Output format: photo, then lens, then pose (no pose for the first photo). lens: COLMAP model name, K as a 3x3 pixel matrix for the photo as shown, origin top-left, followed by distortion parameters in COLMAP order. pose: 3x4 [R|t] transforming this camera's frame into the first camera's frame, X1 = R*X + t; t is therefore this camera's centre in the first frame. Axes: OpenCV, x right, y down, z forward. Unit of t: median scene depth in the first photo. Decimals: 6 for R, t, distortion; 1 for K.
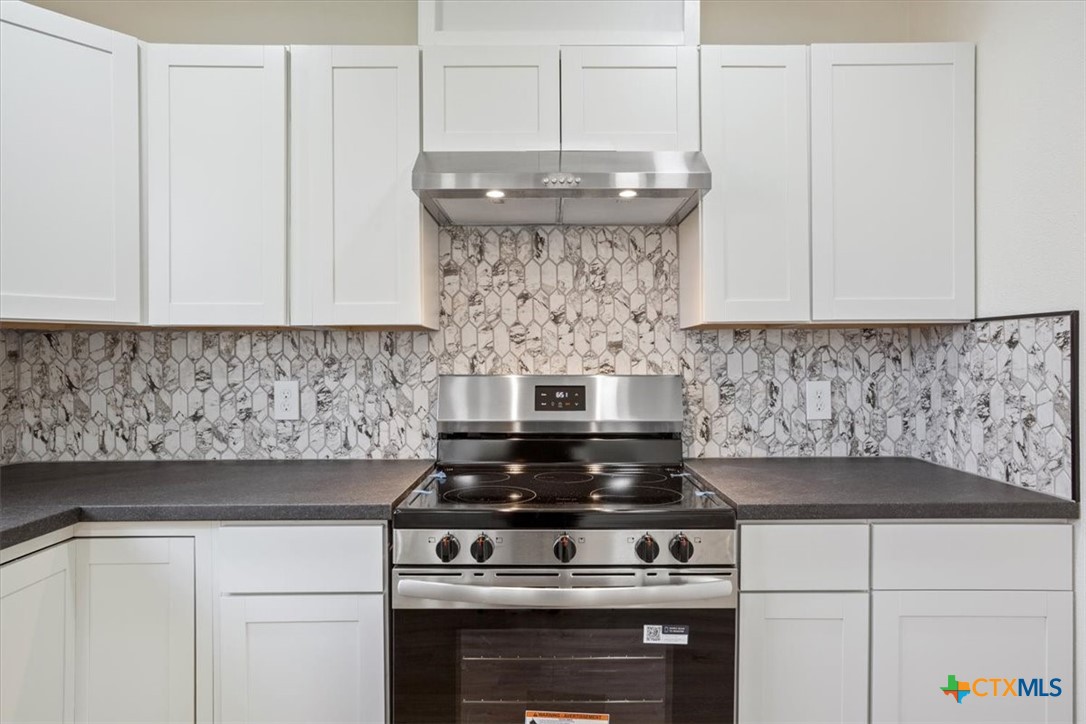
lens RADIAL K [[627.5, 0, 554.7], [0, 627.5, 360.1], [0, 0, 1]] dist [-0.005054, 0.000478]
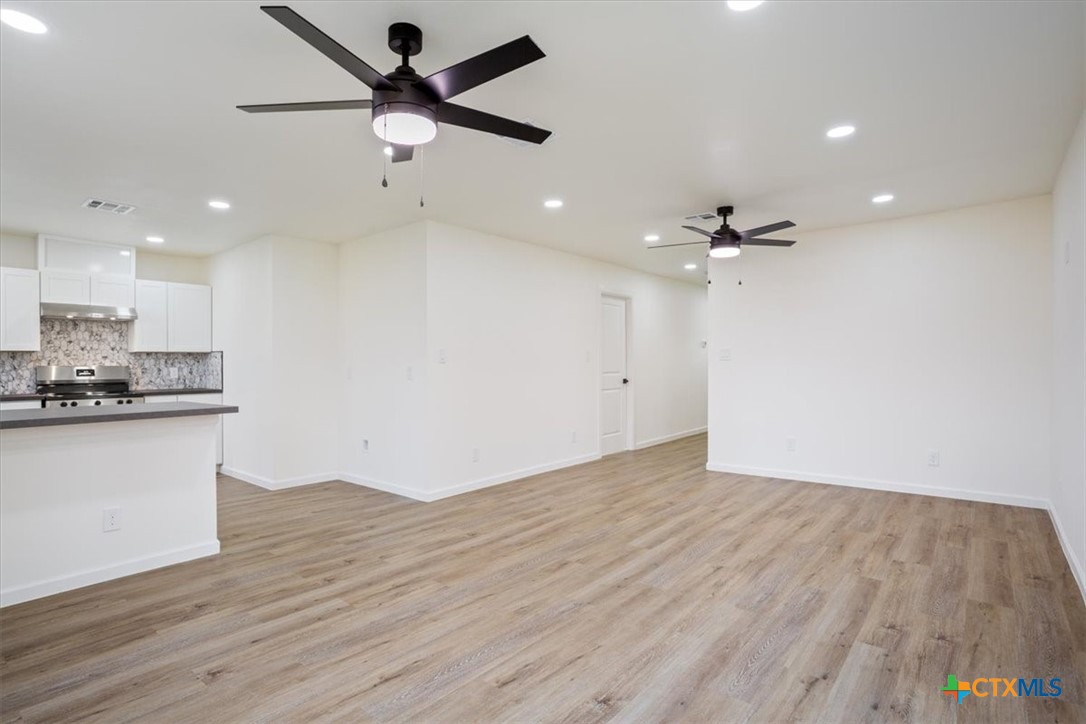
lens RADIAL K [[530.6, 0, 543.0], [0, 530.6, 362.0], [0, 0, 1]] dist [-0.069059, 0.022365]
pose [[0.631882, 0.001571, 0.775063, -0.532387], [0.010510, 0.999889, -0.010595, 0.054961], [-0.774993, 0.014841, 0.631795, -2.513775]]
